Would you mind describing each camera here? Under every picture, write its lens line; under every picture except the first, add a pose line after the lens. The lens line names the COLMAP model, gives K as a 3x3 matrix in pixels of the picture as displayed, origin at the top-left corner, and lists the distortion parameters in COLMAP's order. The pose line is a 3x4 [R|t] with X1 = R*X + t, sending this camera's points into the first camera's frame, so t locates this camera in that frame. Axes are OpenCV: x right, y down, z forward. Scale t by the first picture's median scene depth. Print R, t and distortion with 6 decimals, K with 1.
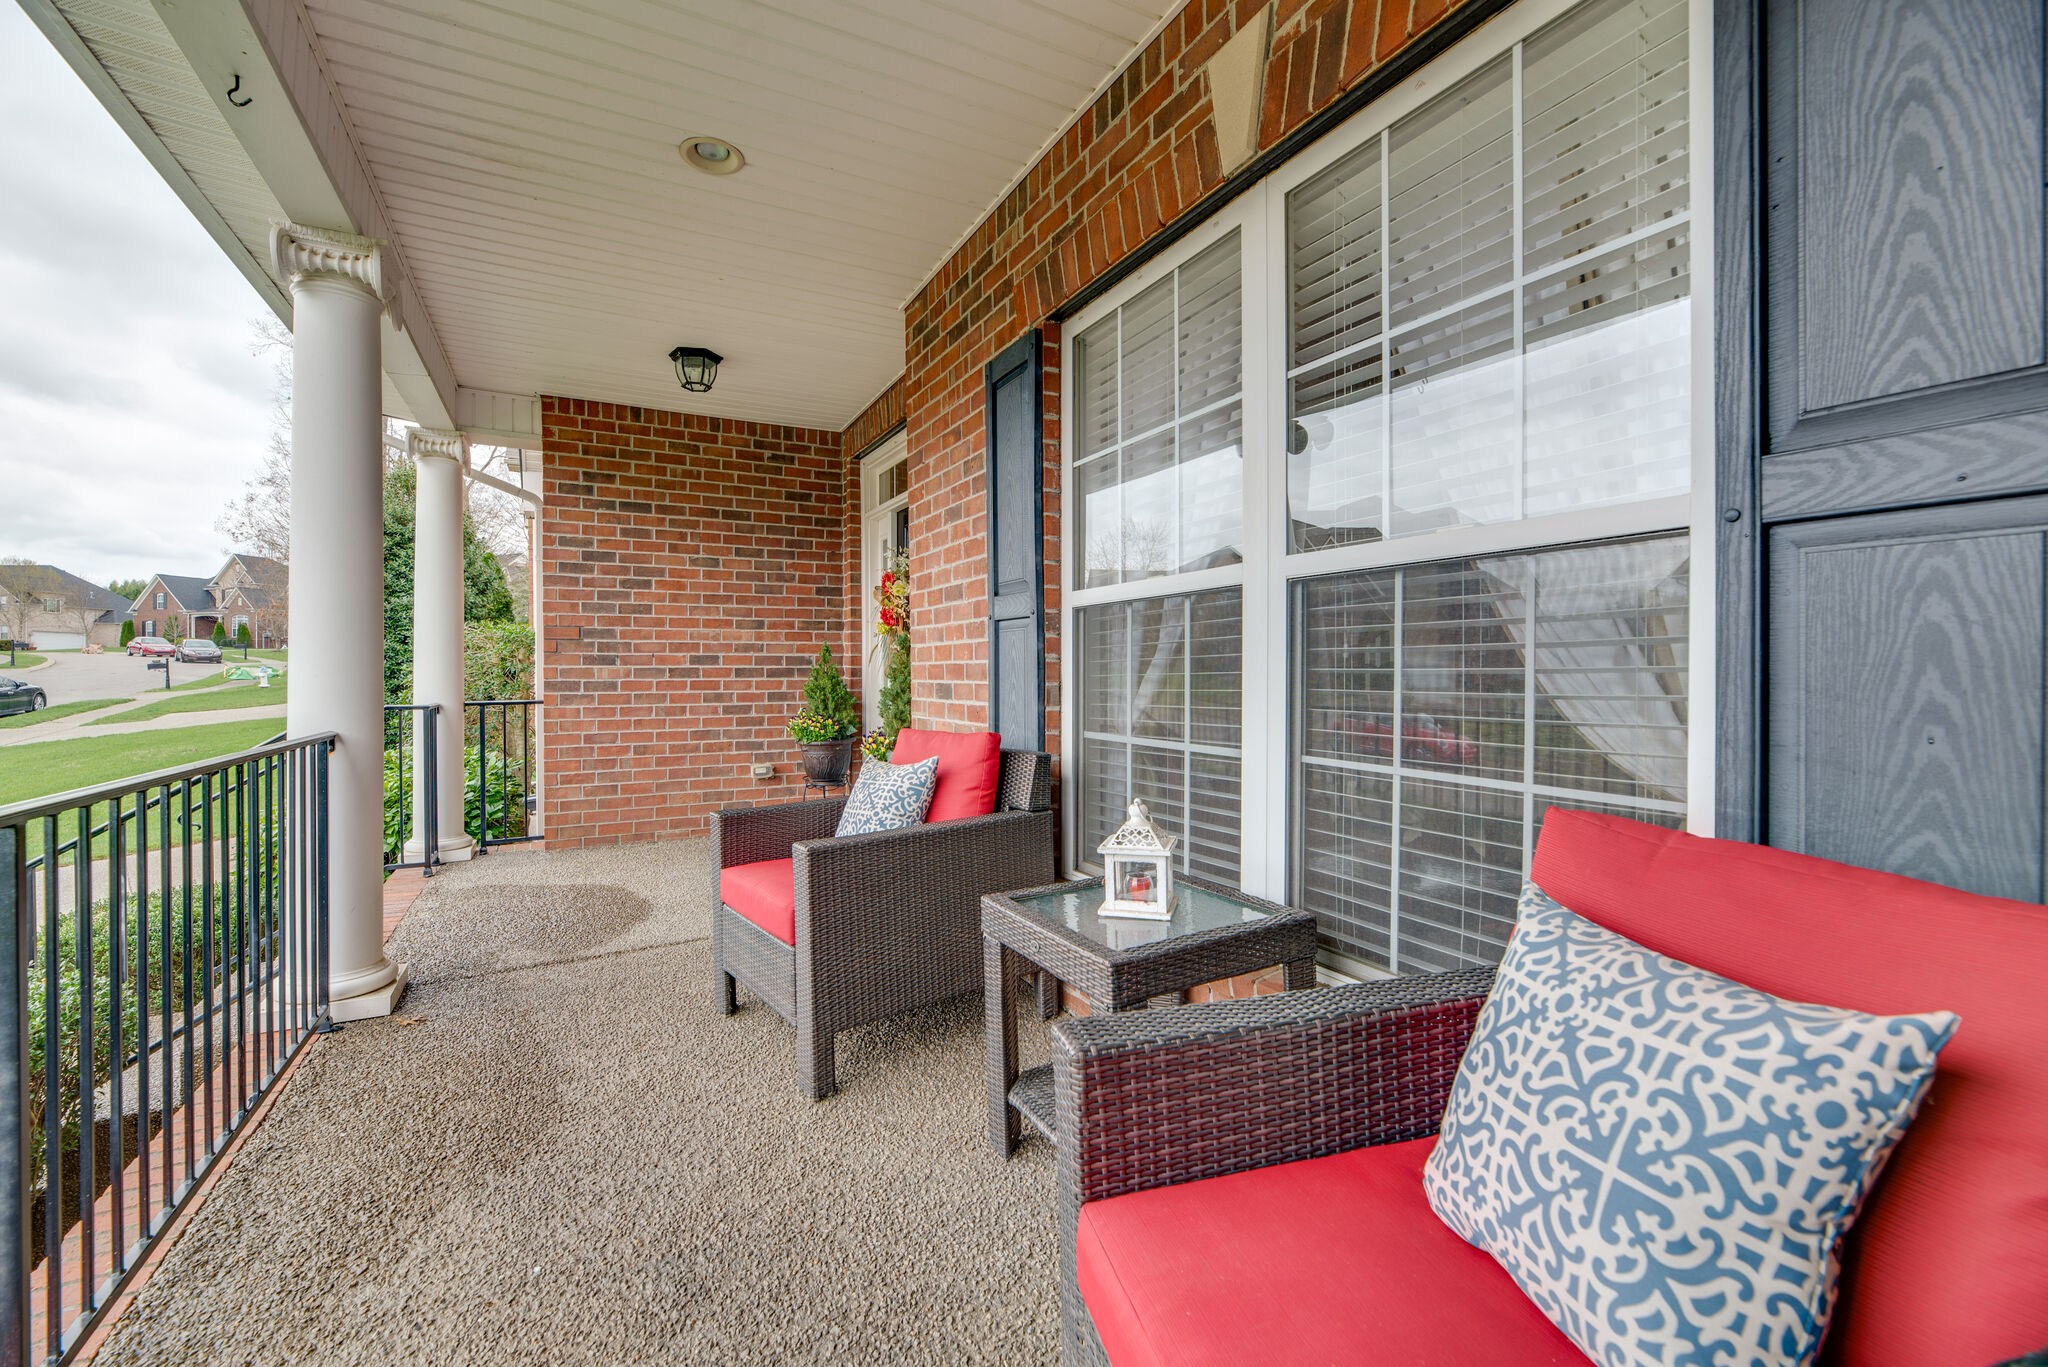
lens RADIAL K [[833.4, 0, 1017.2], [0, 833.4, 685.7], [0, 0, 1]] dist [-0.000241, 0.000157]
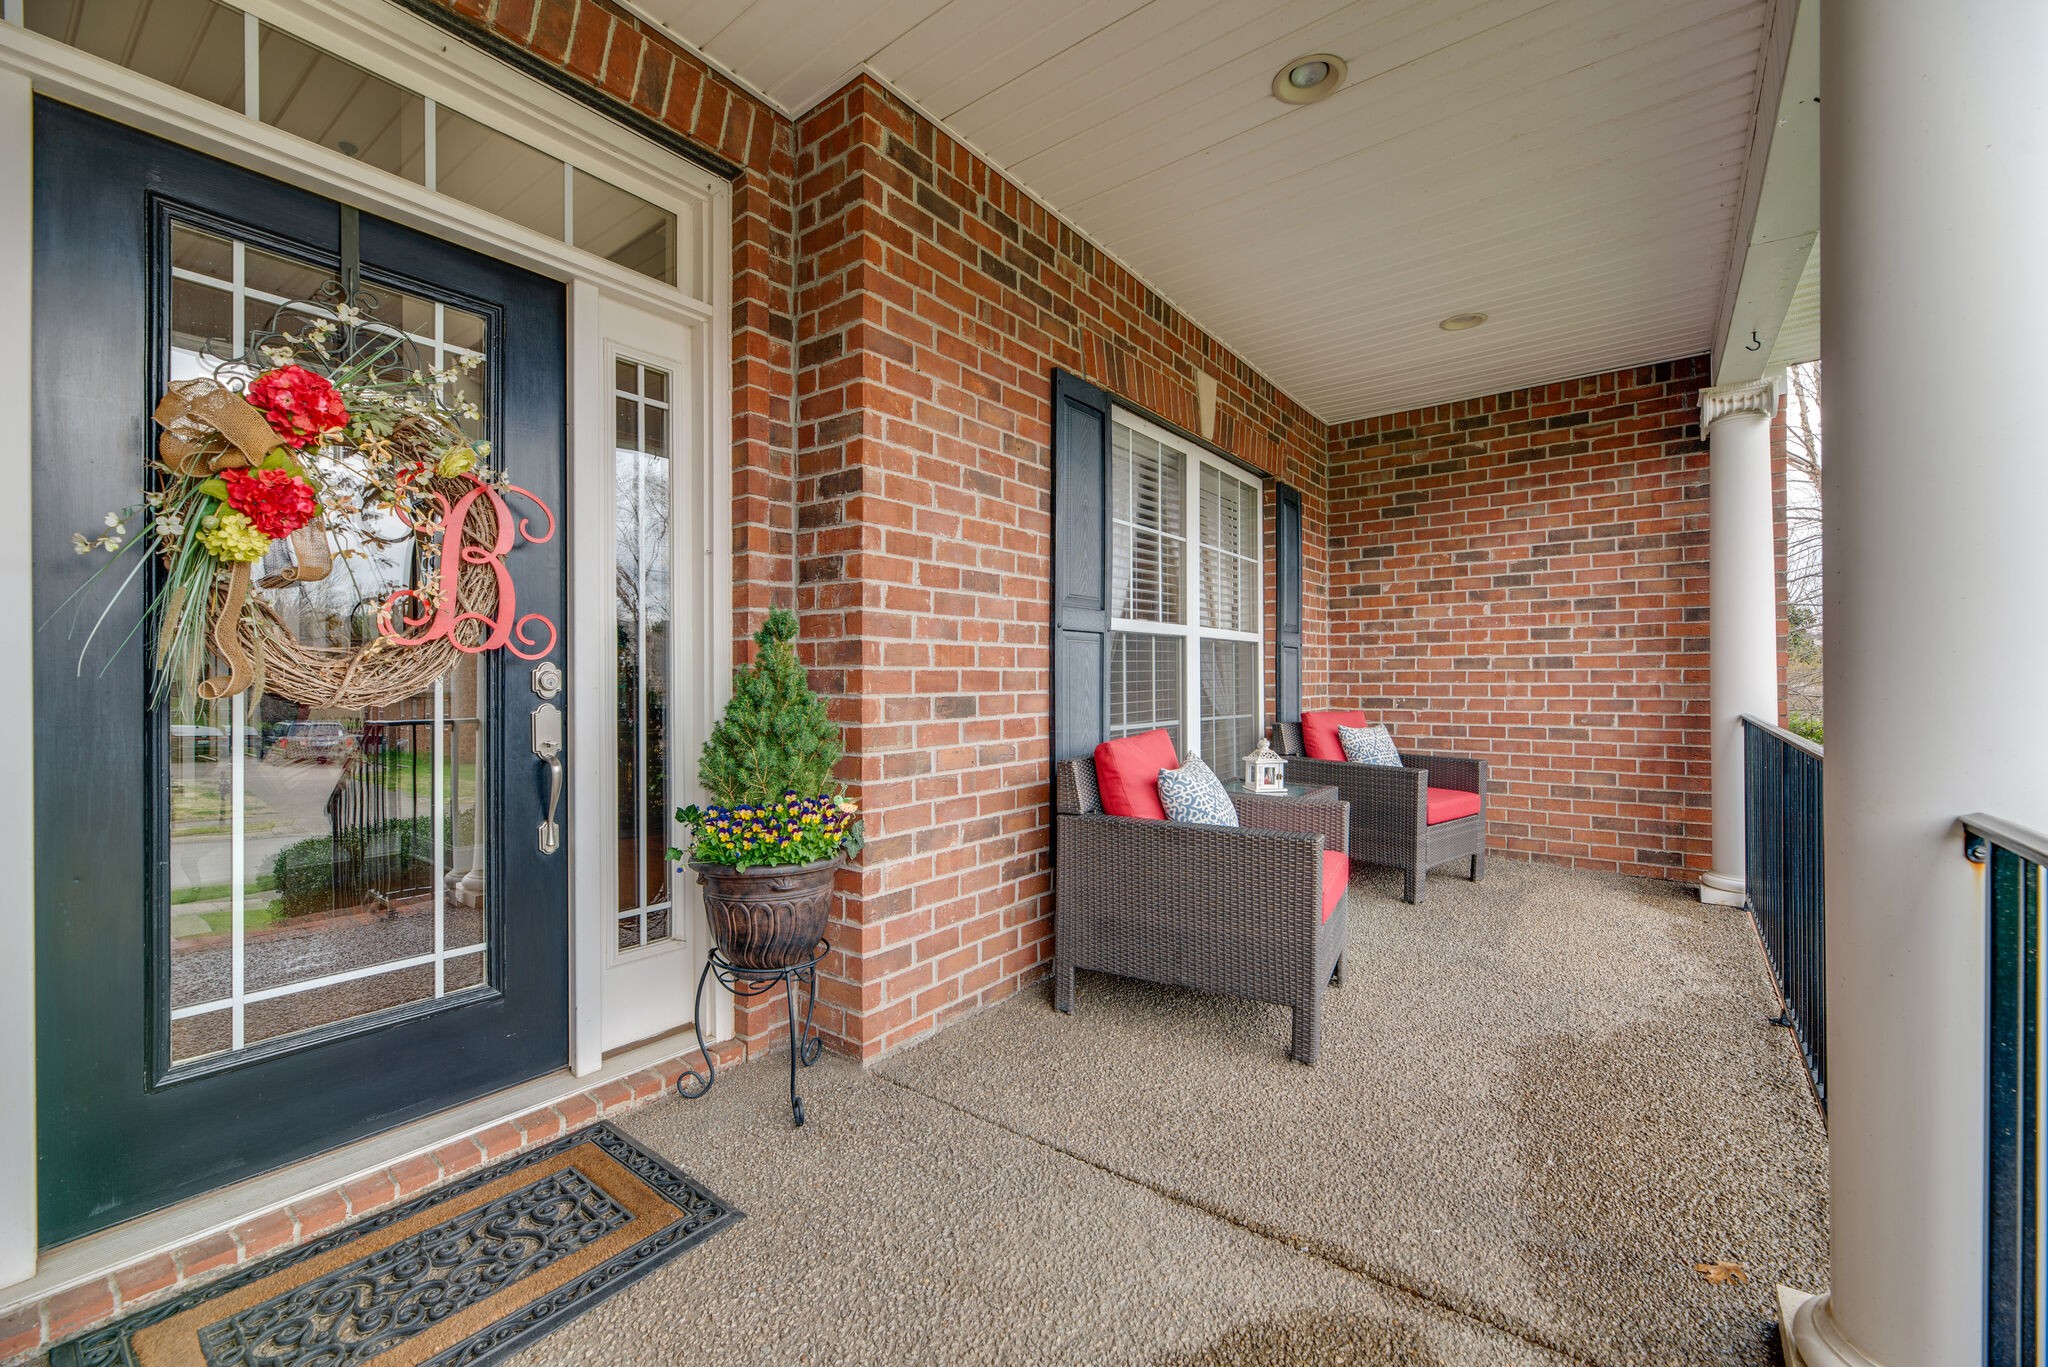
lens RADIAL K [[833.4, 0, 1017.2], [0, 833.4, 685.7], [0, 0, 1]] dist [-0.000241, 0.000157]
pose [[-0.407274, -0.001279, 0.913305, -0.913716], [0.018890, 0.999773, 0.009824, -0.021597], [-0.913111, 0.021253, -0.407157, 1.452366]]
